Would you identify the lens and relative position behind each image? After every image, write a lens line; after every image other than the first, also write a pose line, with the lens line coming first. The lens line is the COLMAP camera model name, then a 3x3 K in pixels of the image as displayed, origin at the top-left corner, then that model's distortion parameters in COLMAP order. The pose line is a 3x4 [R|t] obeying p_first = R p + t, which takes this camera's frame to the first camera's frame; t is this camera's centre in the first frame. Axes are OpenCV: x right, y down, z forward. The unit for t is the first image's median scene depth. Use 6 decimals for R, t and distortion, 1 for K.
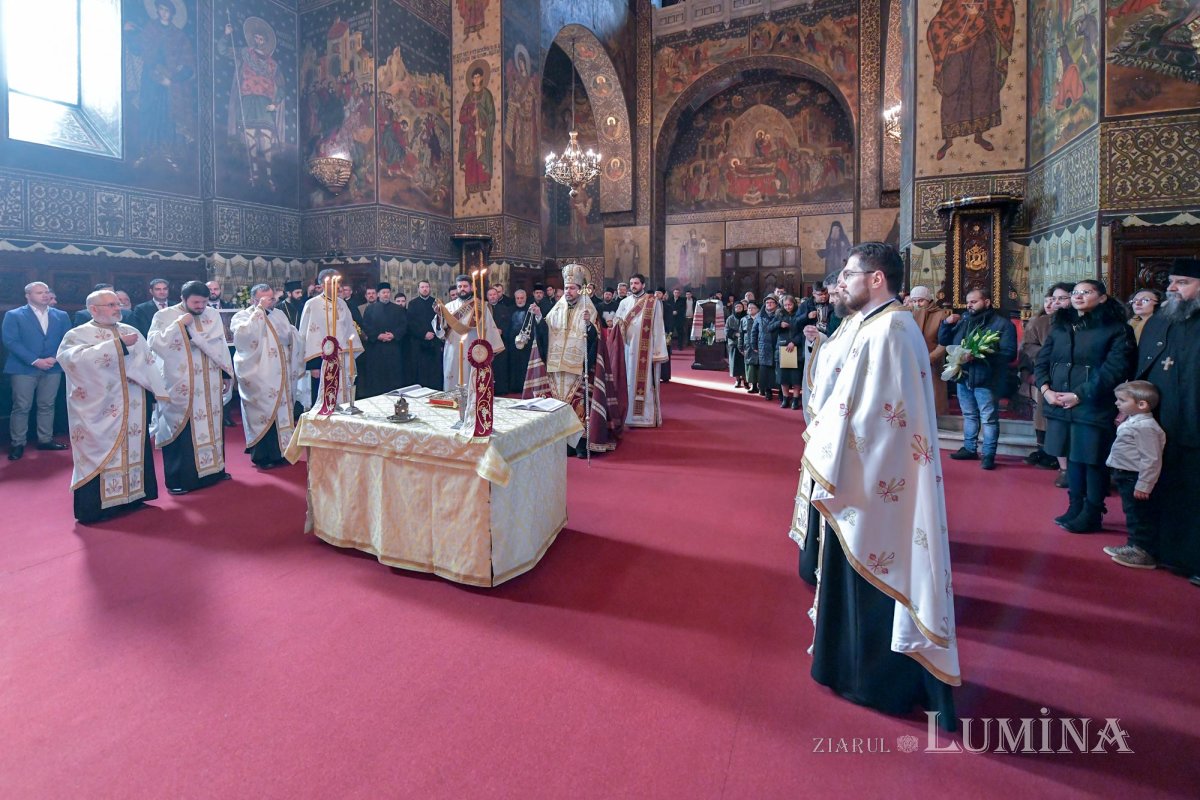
lens RADIAL K [[452.8, 0, 622.4], [0, 452.8, 398.7], [0, 0, 1]] dist [-0.002768, -0.001300]
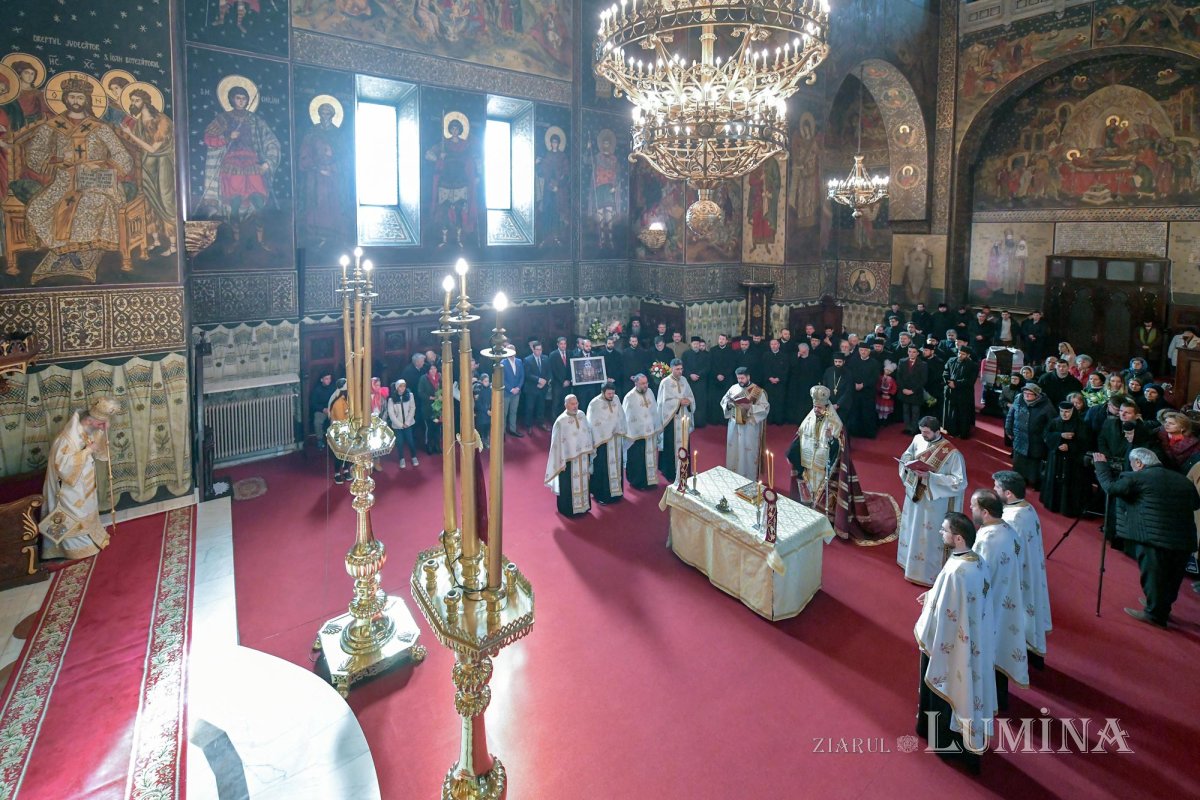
lens RADIAL K [[452.8, 0, 622.4], [0, 452.8, 398.7], [0, 0, 1]] dist [-0.002768, -0.001300]
pose [[0.831788, 0.049307, -0.552899, 0.040556], [-0.000671, 0.996136, 0.087826, -0.150032], [0.555093, -0.072681, 0.828607, -0.184963]]
